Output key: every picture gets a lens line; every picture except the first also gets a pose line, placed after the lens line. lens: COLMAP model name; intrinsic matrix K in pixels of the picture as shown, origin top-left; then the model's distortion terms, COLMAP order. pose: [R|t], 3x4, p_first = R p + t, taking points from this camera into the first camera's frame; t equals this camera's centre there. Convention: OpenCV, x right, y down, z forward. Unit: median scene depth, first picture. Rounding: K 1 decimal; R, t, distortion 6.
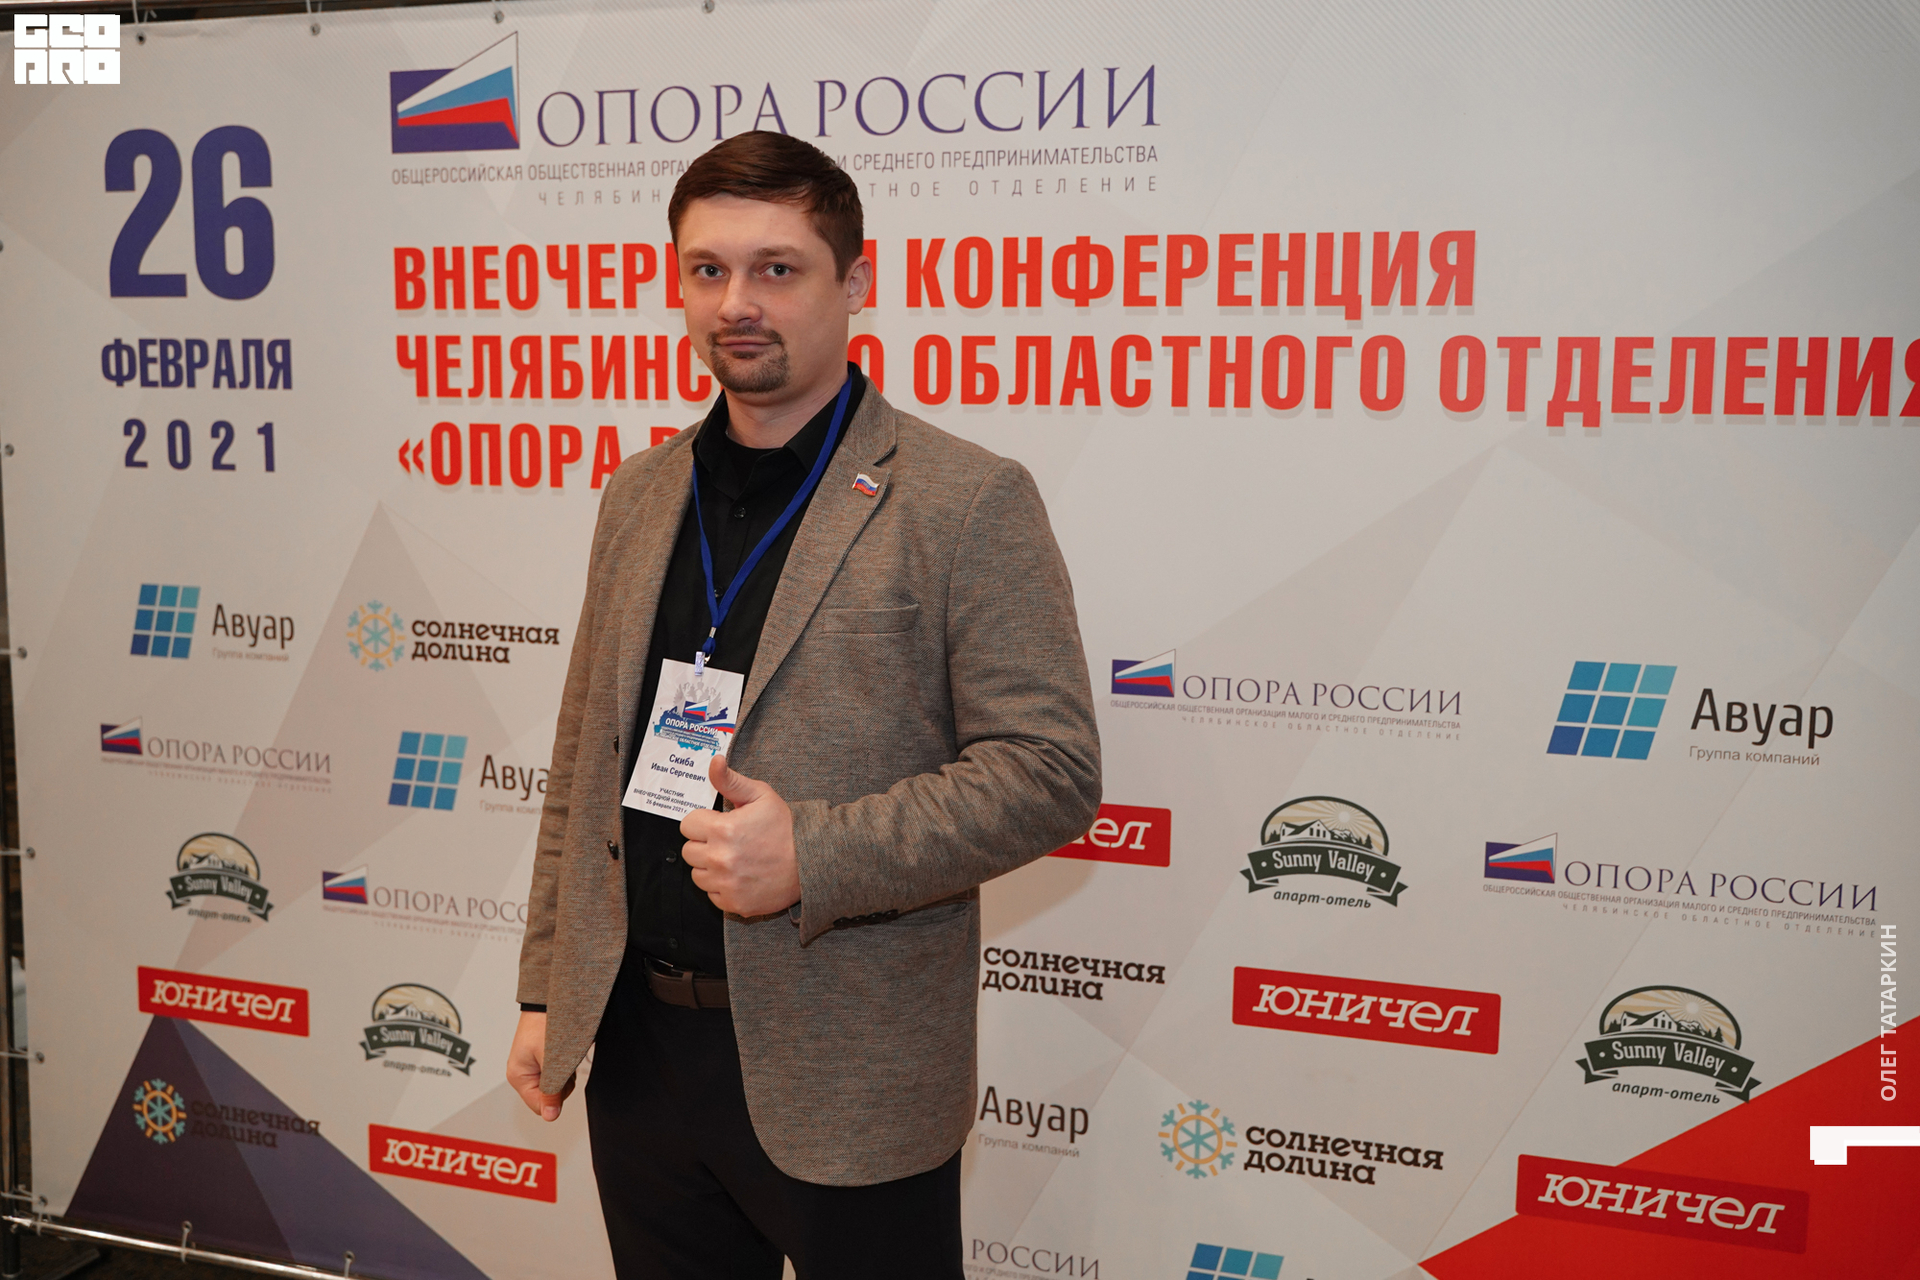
lens RADIAL K [[1763.4, 0, 1017.0], [0, 1763.4, 637.9], [0, 0, 1]] dist [-0.010440, 0.000000]
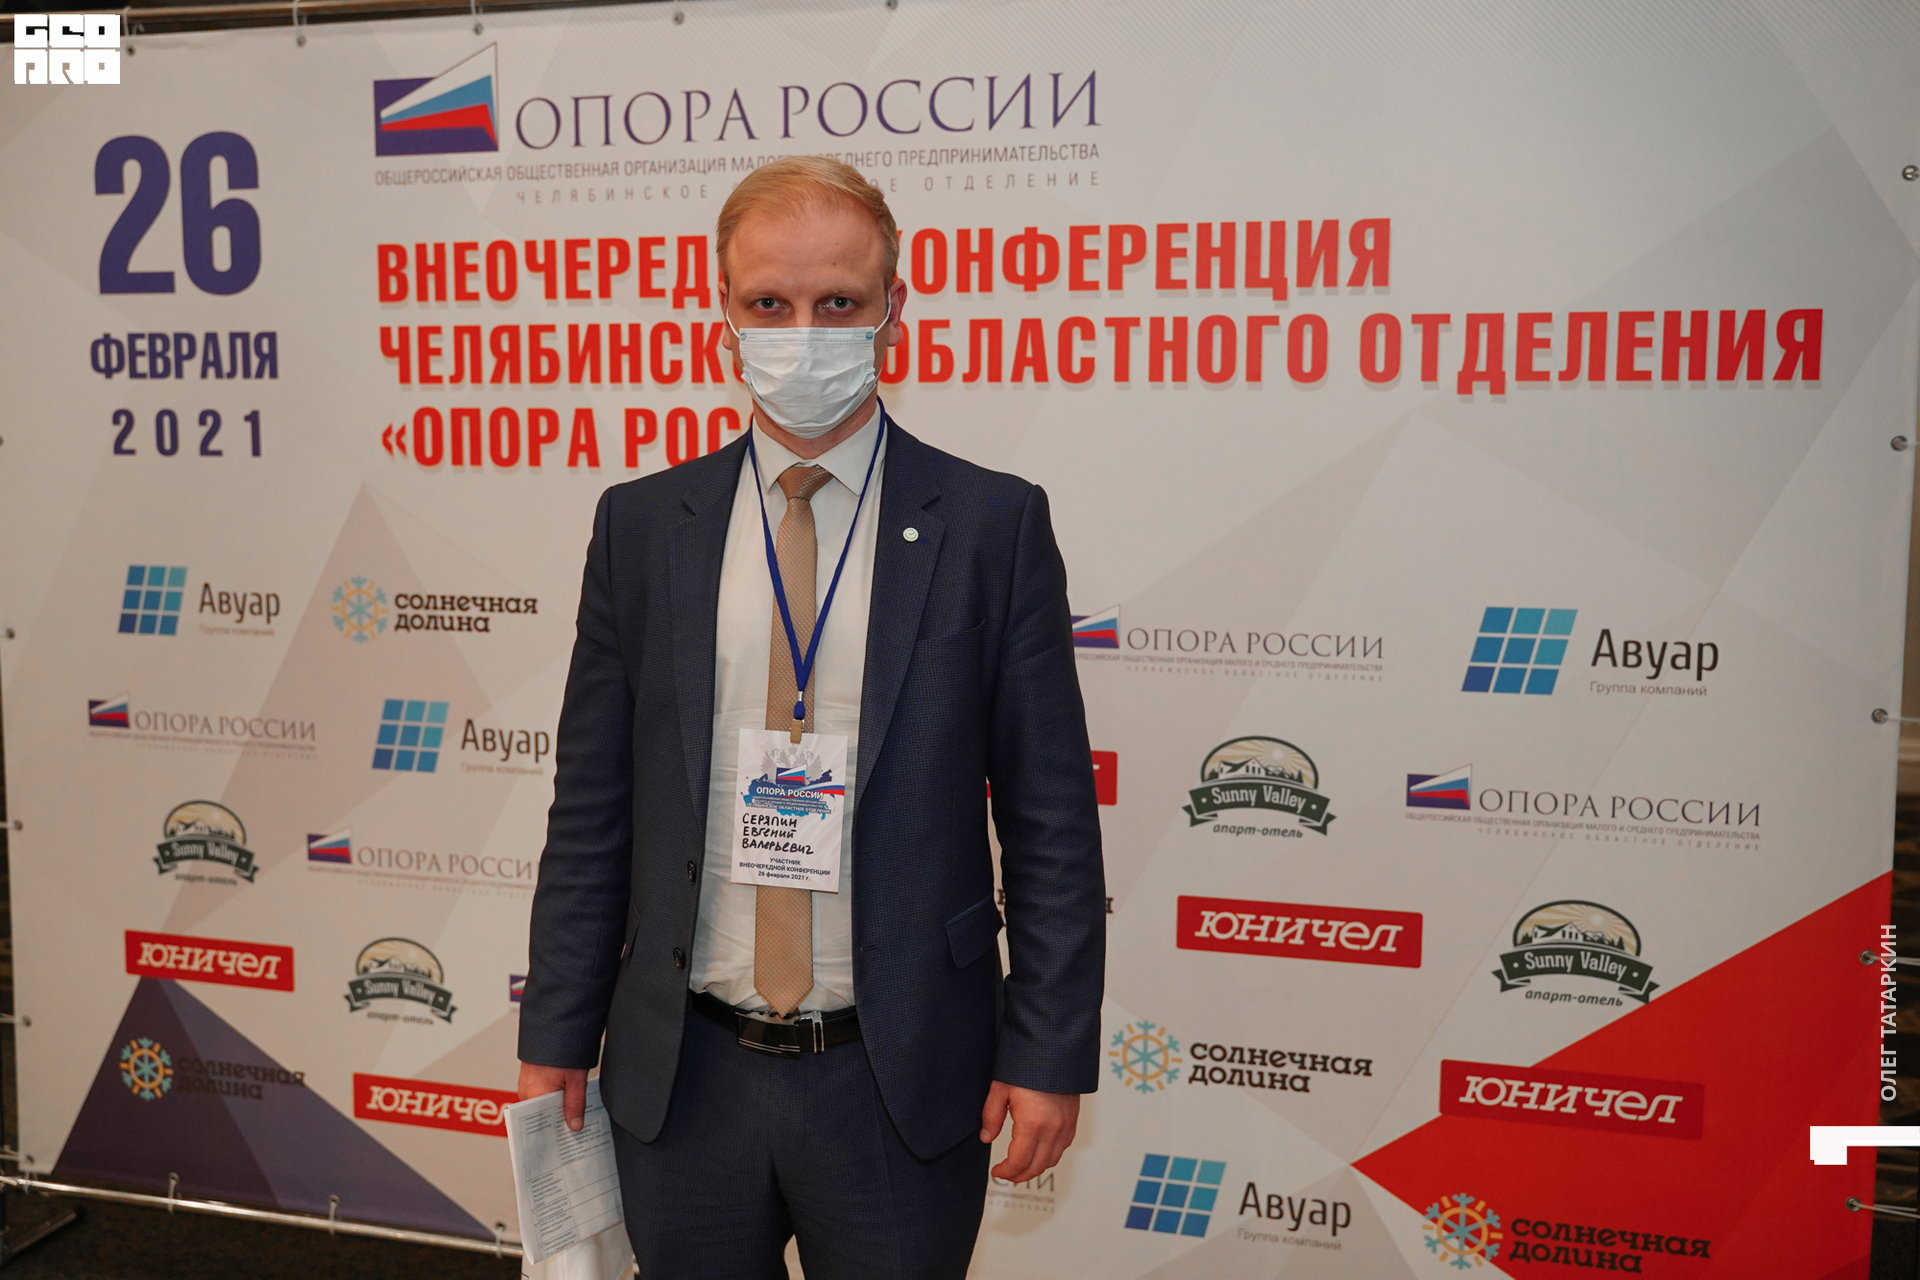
lens RADIAL K [[1763.4, 0, 928.4], [0, 1763.4, 635.0], [0, 0, 1]] dist [-0.010440, 0.000000]
pose [[0.999316, -0.014019, 0.034229, -0.063254], [0.014422, 0.999829, -0.011570, 0.034620], [-0.034061, 0.012056, 0.999347, -0.081866]]
